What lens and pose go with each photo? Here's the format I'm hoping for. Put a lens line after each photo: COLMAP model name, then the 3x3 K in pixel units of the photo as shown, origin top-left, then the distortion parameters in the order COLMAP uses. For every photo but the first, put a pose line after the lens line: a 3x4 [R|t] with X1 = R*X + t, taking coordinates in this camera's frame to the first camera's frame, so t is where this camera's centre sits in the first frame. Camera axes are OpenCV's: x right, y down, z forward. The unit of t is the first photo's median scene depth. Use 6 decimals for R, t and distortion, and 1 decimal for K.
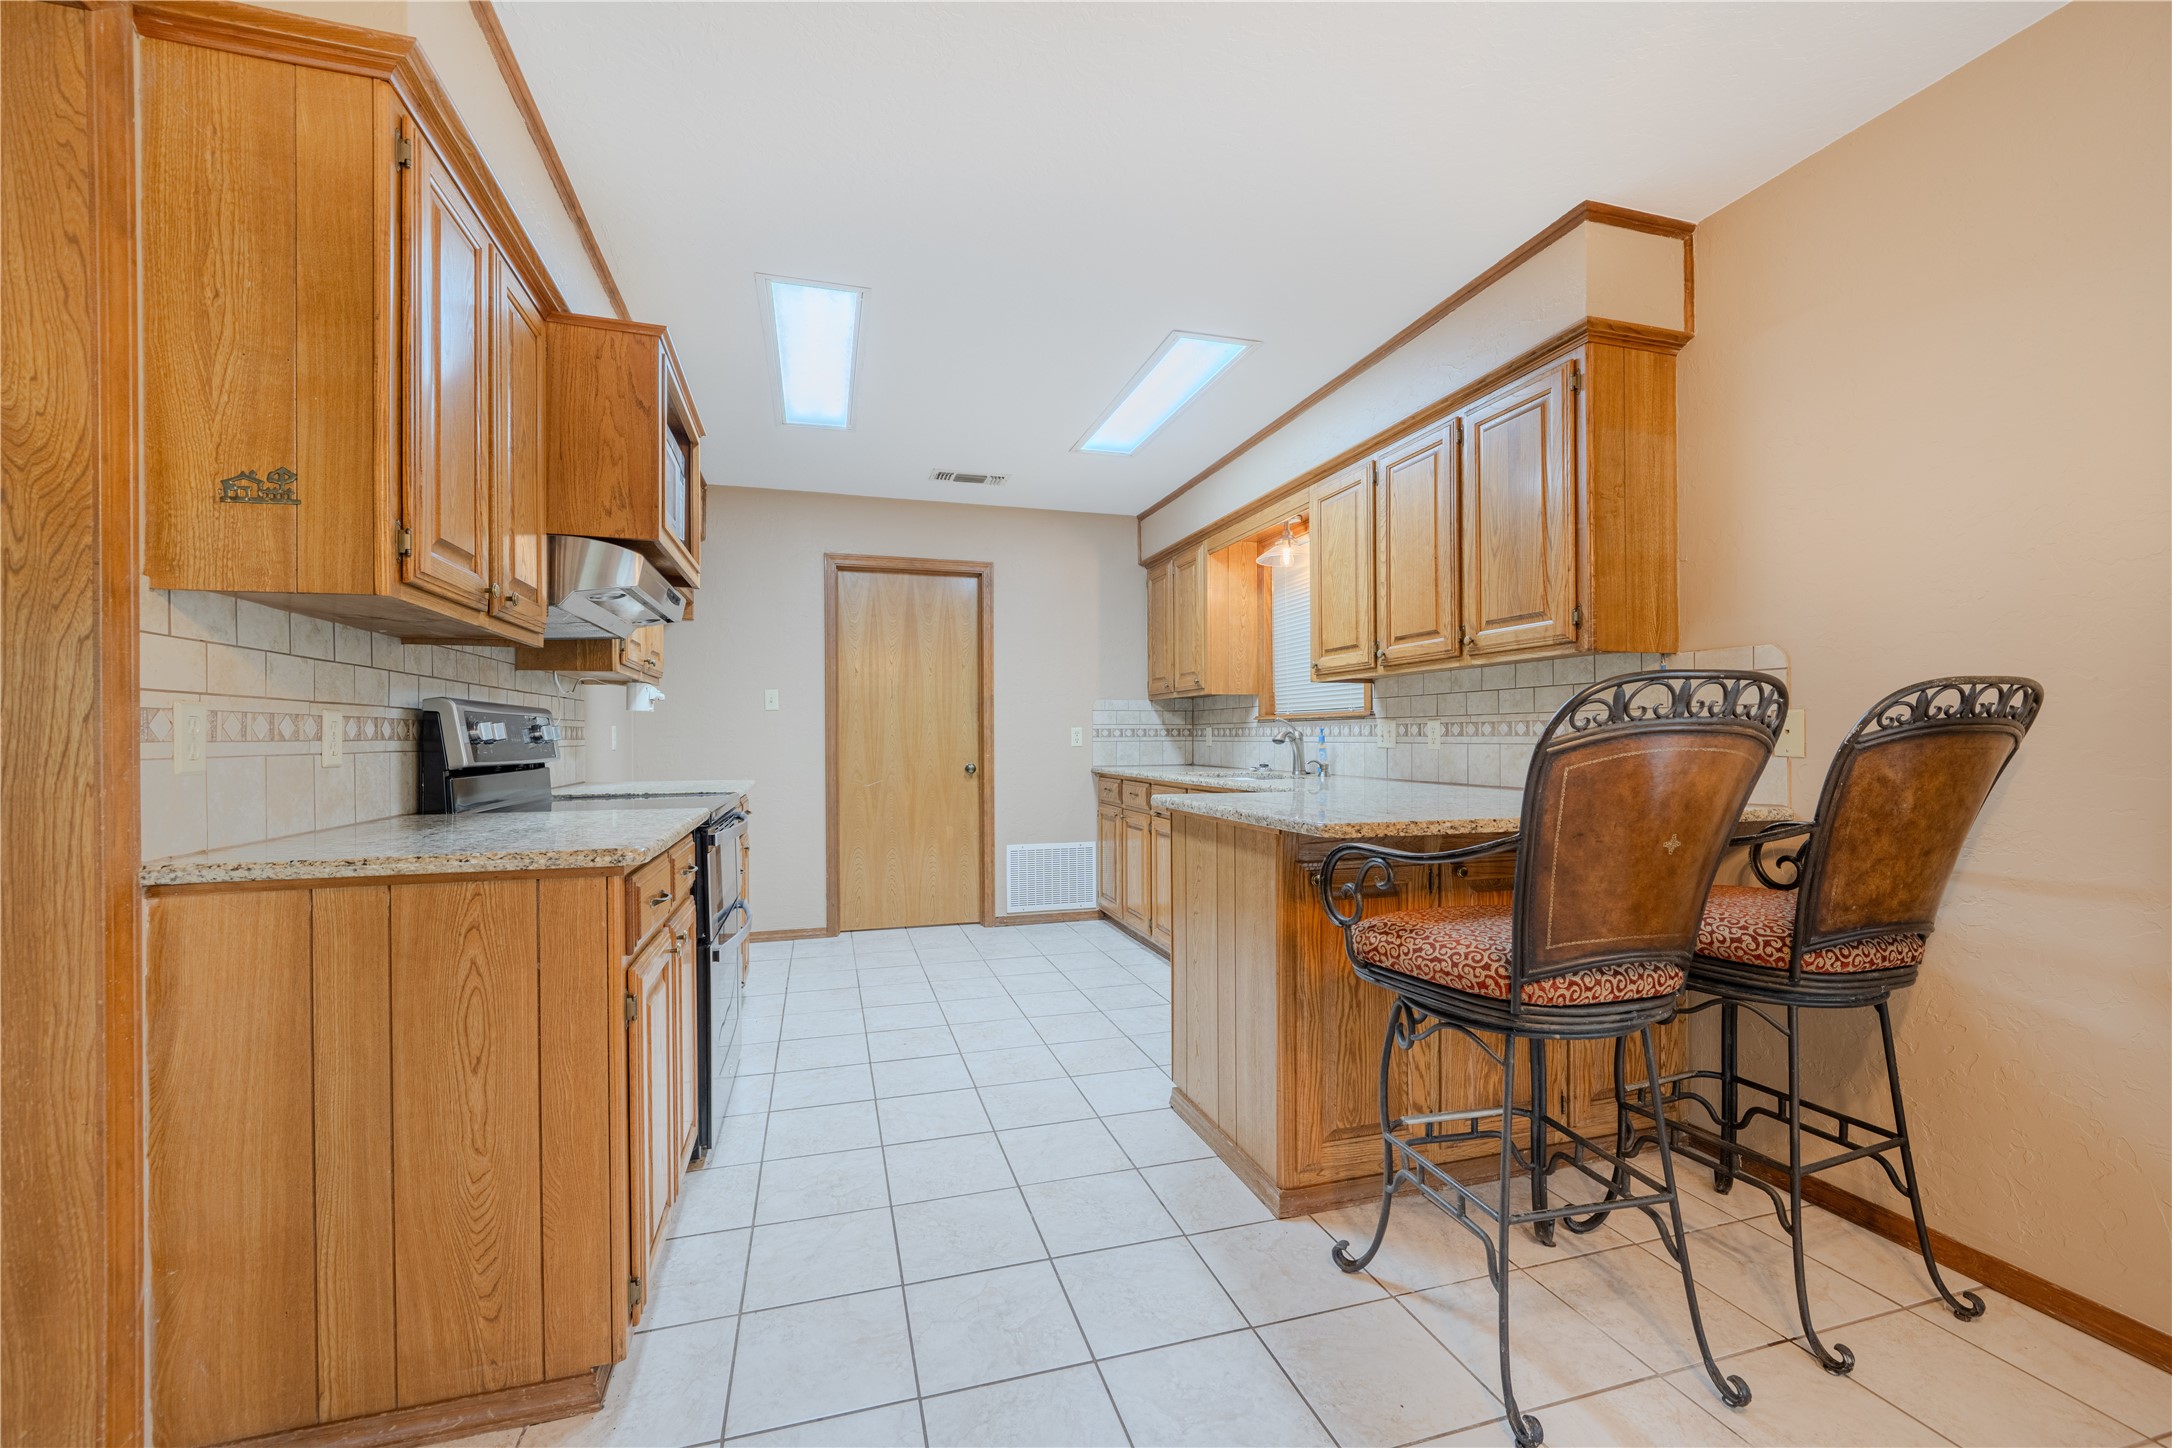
lens RADIAL K [[858.3, 0, 1068.0], [0, 858.3, 740.6], [0, 0, 1]] dist [-0.005910, 0.001495]
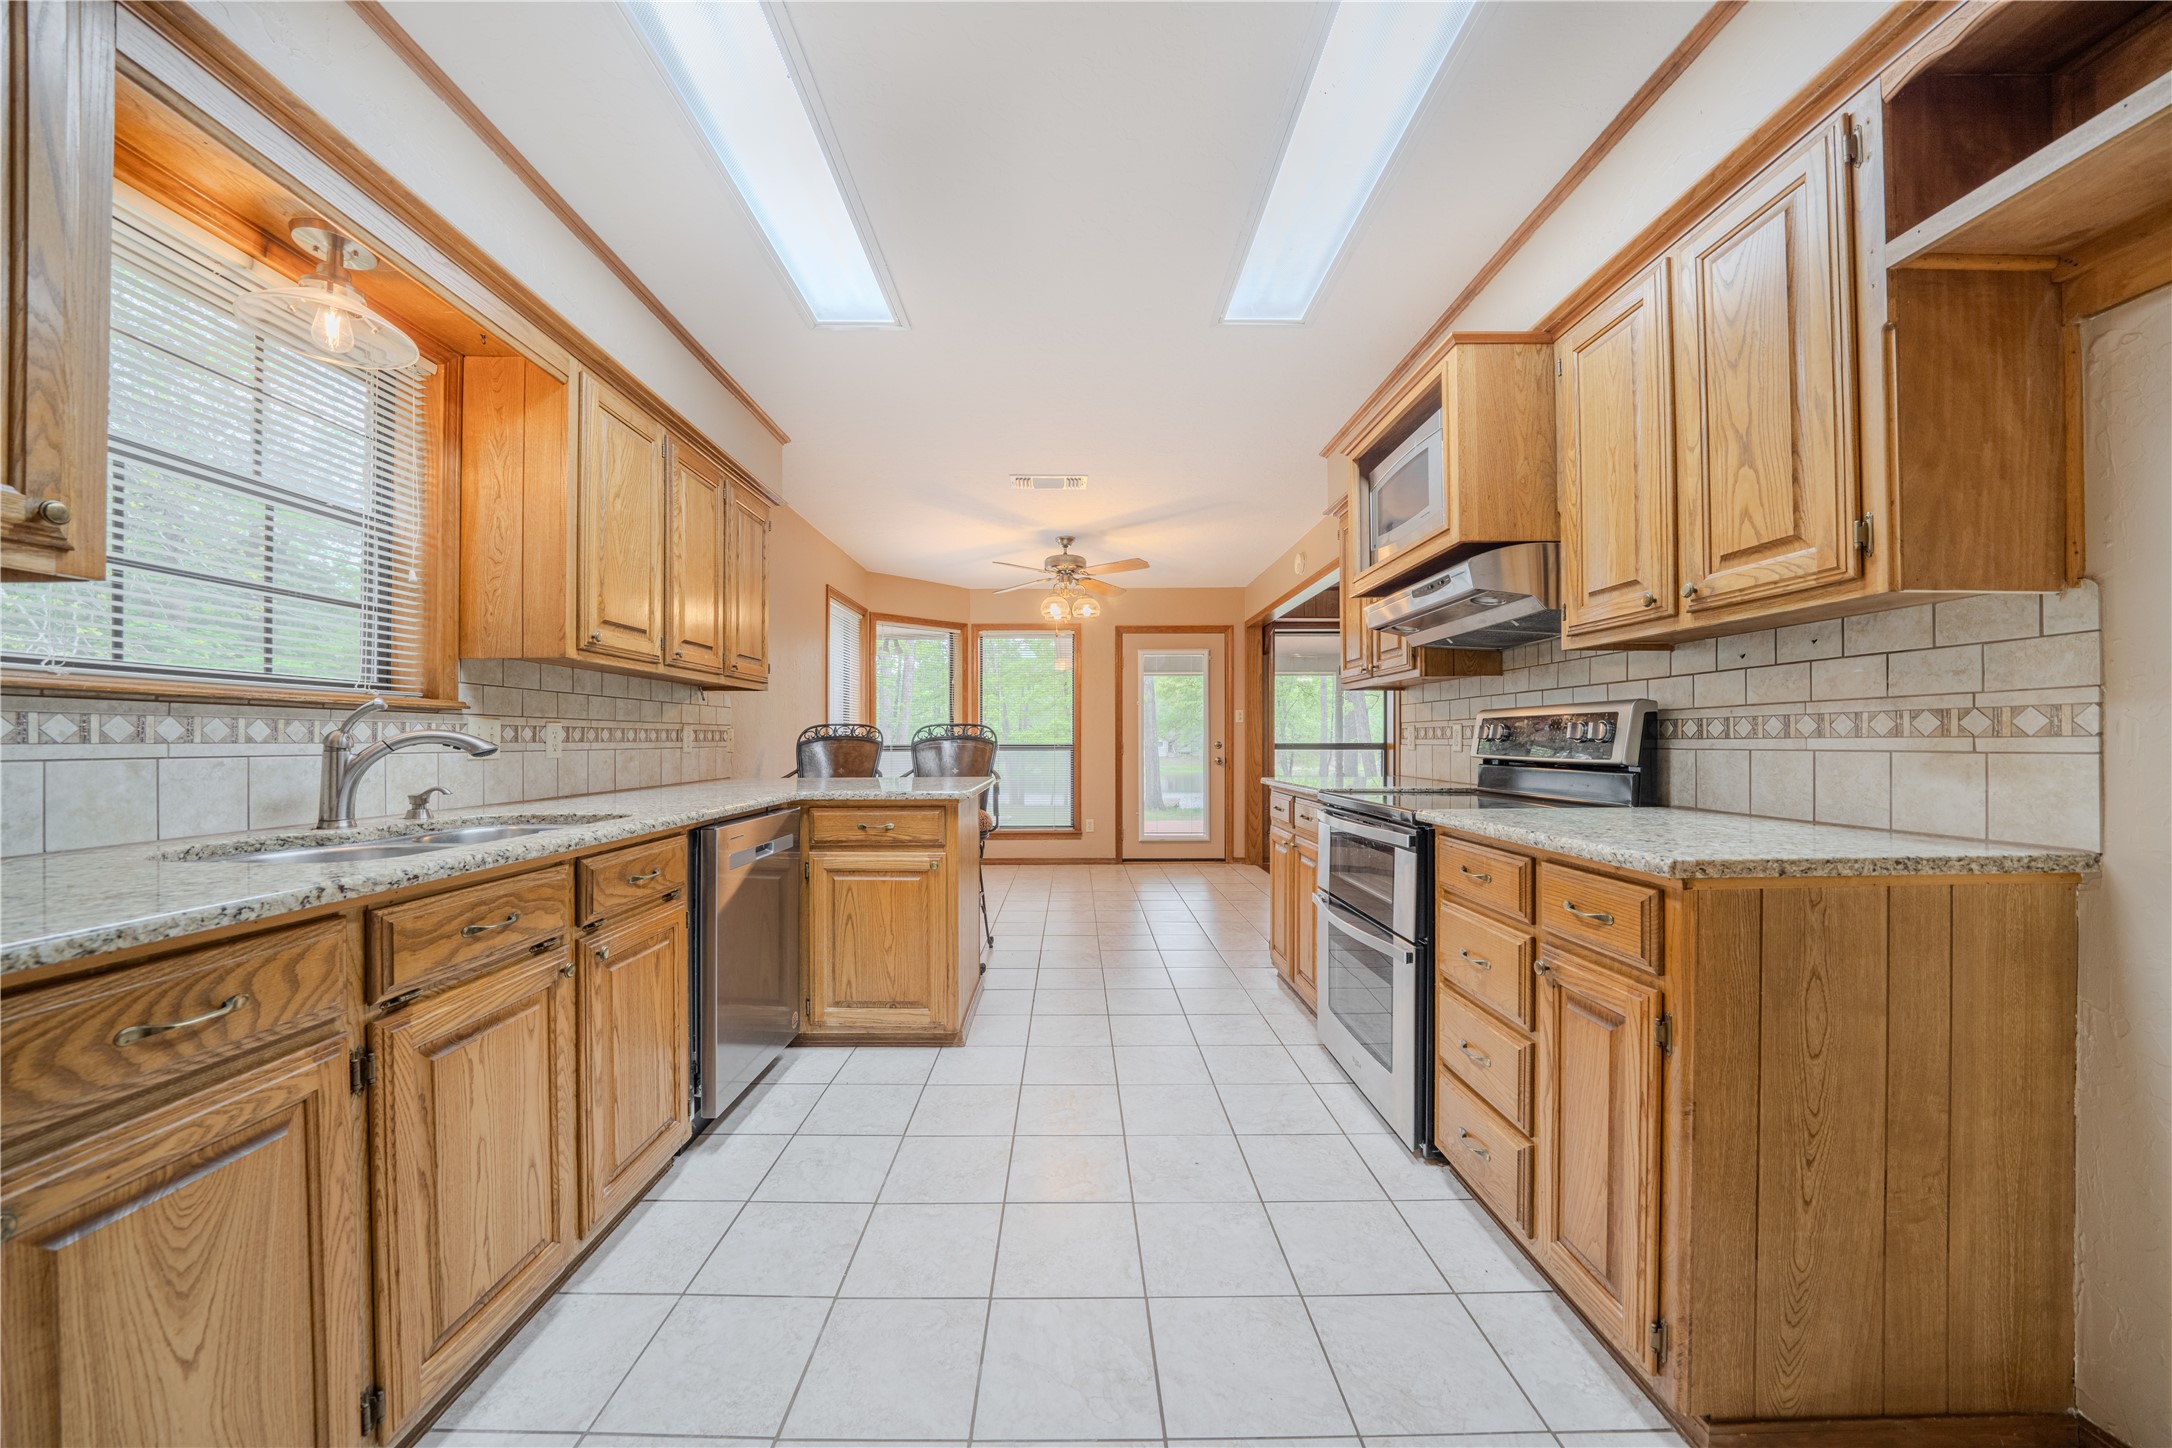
lens RADIAL K [[769.1, 0, 1074.8], [0, 769.1, 735.5], [0, 0, 1]] dist [-0.014351, 0.000815]
pose [[-0.962813, 0.009035, 0.270016, -0.313525], [0.008695, 0.999959, -0.002452, -0.006685], [-0.270027, -0.000013, -0.962853, 1.919929]]
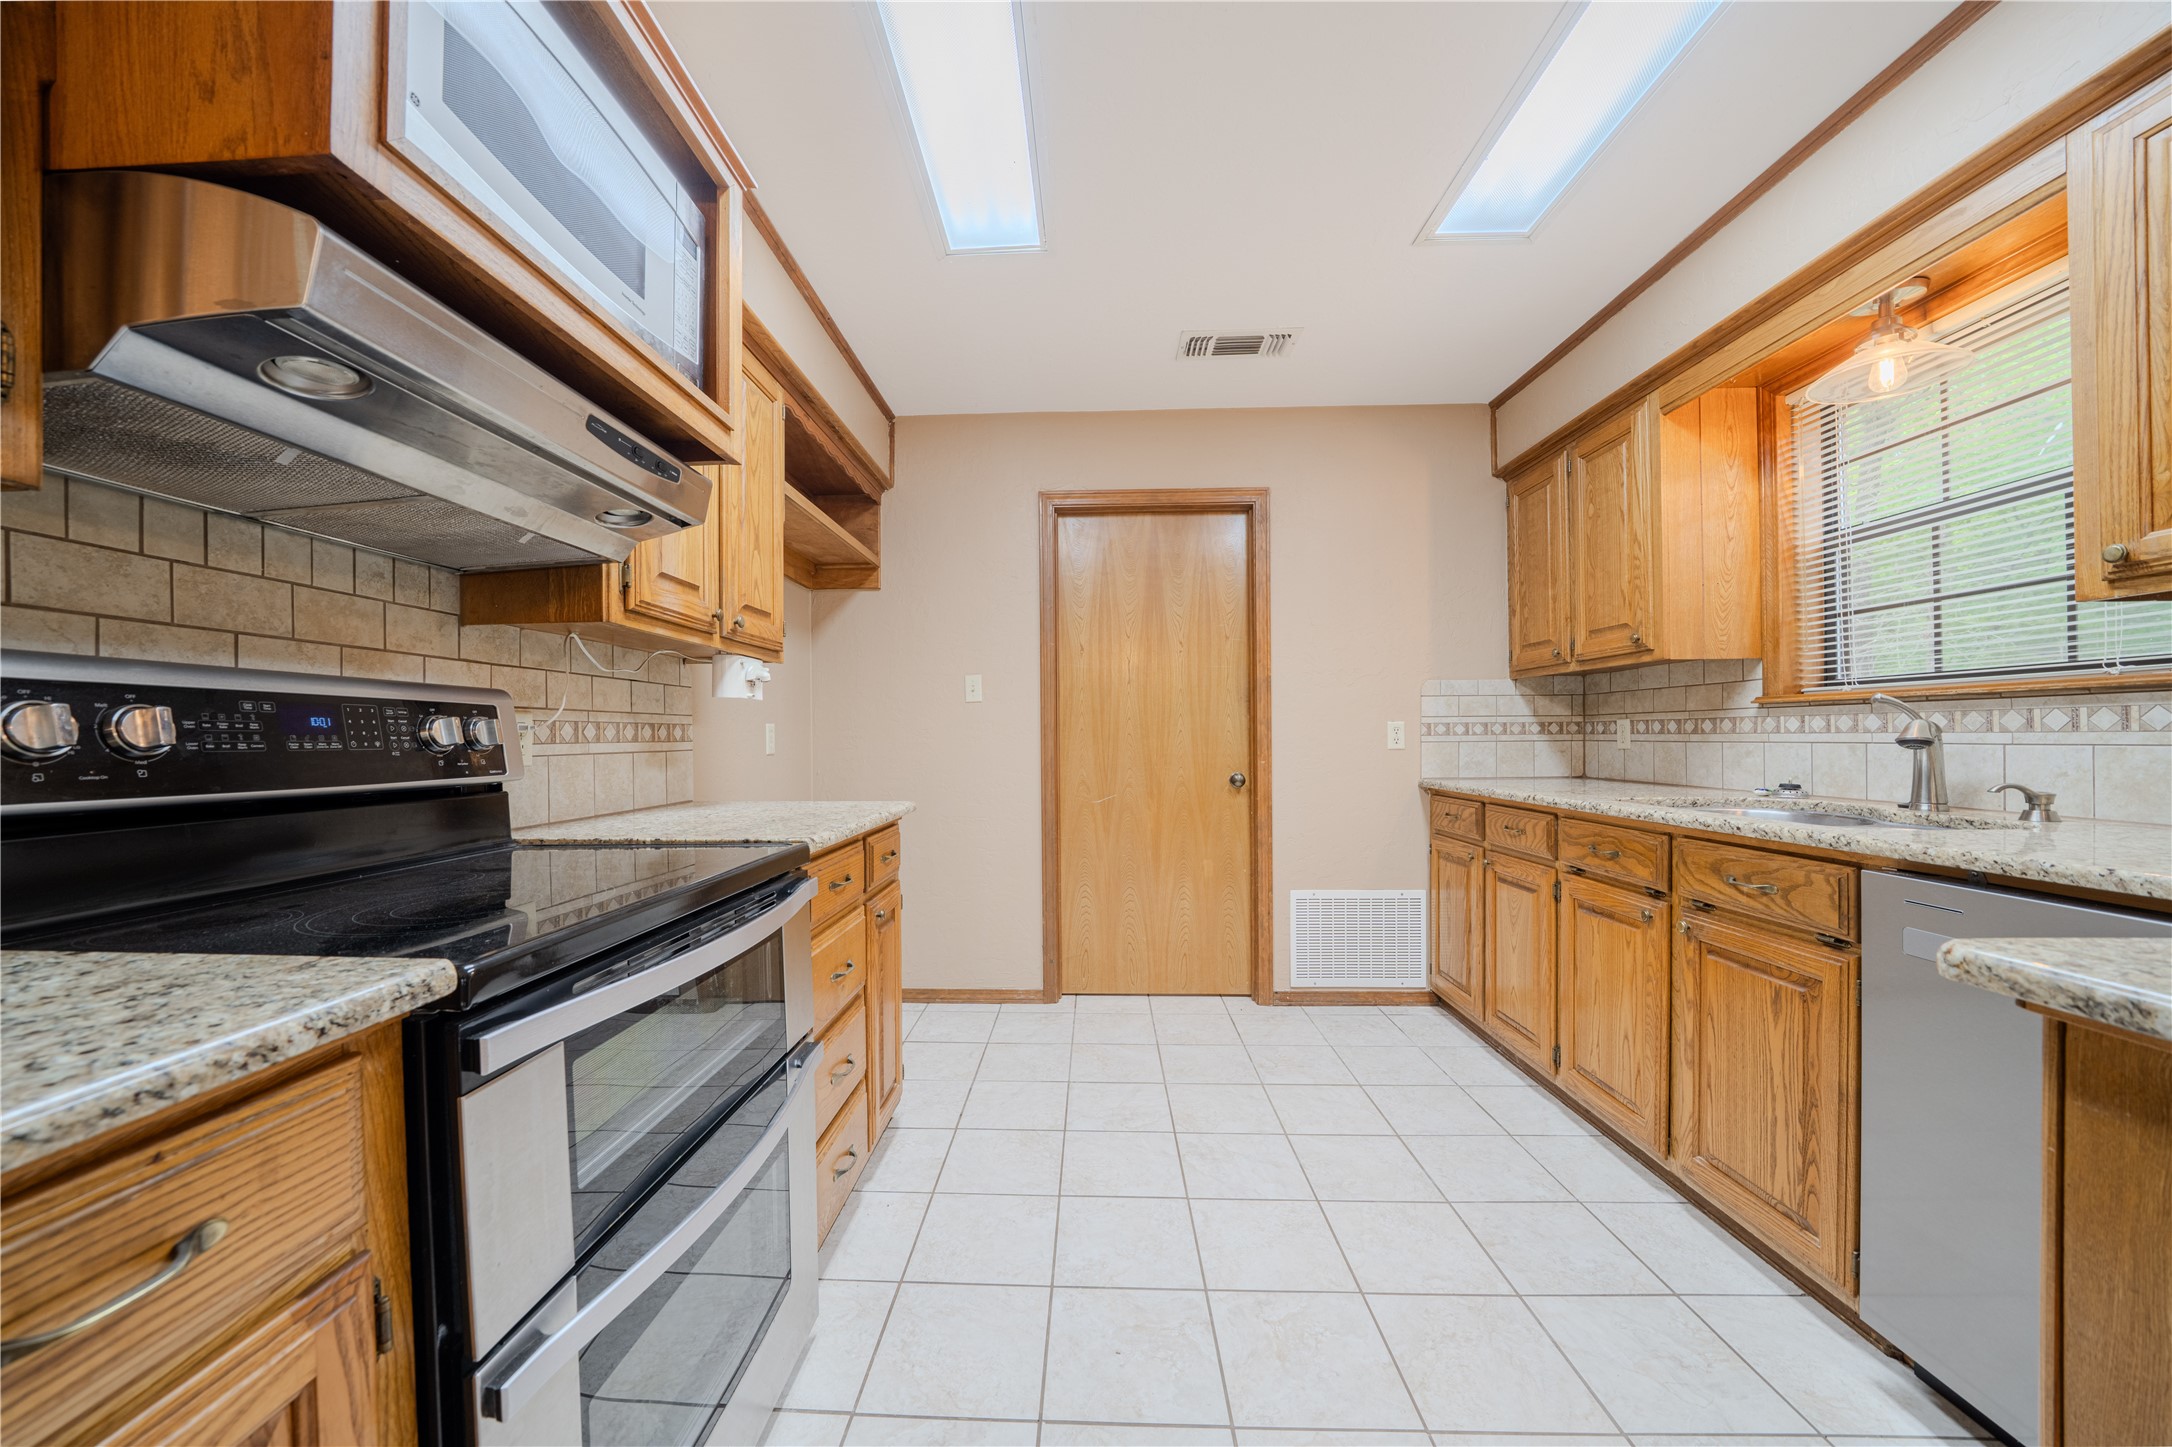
lens RADIAL K [[769.1, 0, 1063.0], [0, 769.1, 738.2], [0, 0, 1]] dist [-0.014351, 0.000815]
pose [[0.948076, -0.002818, -0.318031, -0.090843], [0.002307, 0.999995, -0.001983, -0.002950], [0.318035, 0.001146, 0.948078, 0.659773]]
